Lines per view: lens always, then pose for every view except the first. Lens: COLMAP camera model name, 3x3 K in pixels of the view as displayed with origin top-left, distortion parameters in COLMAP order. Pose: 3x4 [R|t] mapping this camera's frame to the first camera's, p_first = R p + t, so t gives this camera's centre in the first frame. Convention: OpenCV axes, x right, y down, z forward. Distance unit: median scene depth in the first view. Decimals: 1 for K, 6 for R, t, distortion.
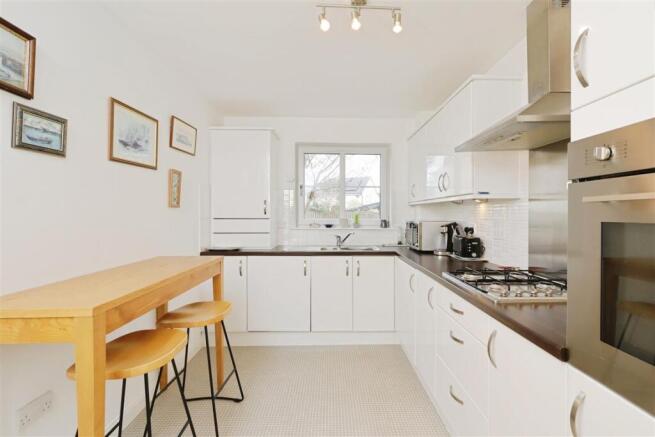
lens RADIAL K [[299.4, 0, 338.3], [0, 299.4, 215.2], [0, 0, 1]] dist [0.001237, -0.000361]
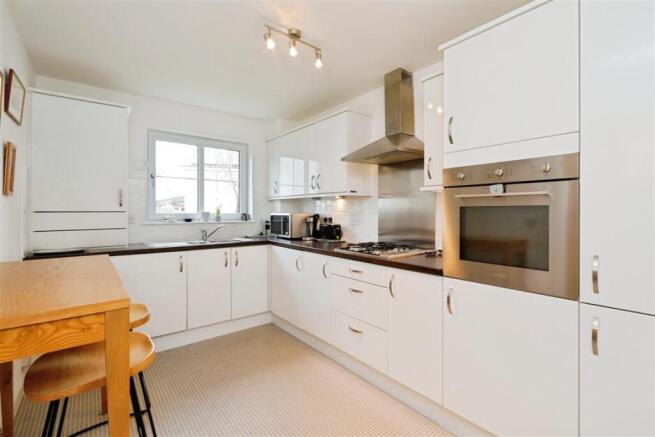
lens RADIAL K [[298.3, 0, 339.8], [0, 298.3, 211.5], [0, 0, 1]] dist [0.000058, -0.000055]
pose [[0.786194, -0.002240, 0.617975, -0.365101], [0.003403, 0.999994, -0.000705, 0.017533], [-0.617970, 0.002657, 0.786197, -0.058610]]
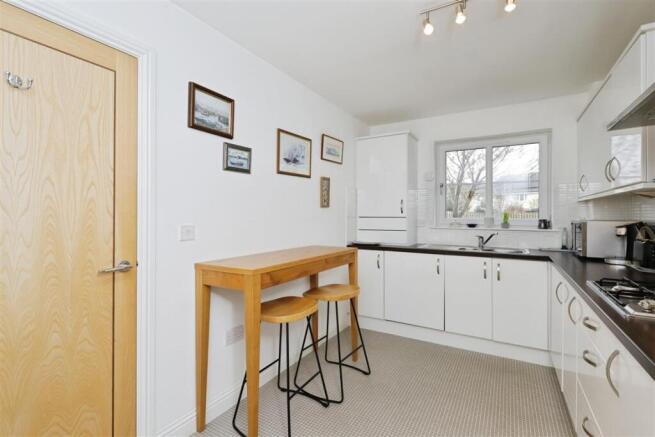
lens RADIAL K [[299.4, 0, 338.3], [0, 299.4, 215.2], [0, 0, 1]] dist [0.001237, -0.000361]
pose [[0.855668, -0.001089, -0.517524, 0.148381], [-0.002079, 0.999982, -0.005541, 0.014483], [0.517521, 0.005817, 0.855651, -0.037236]]
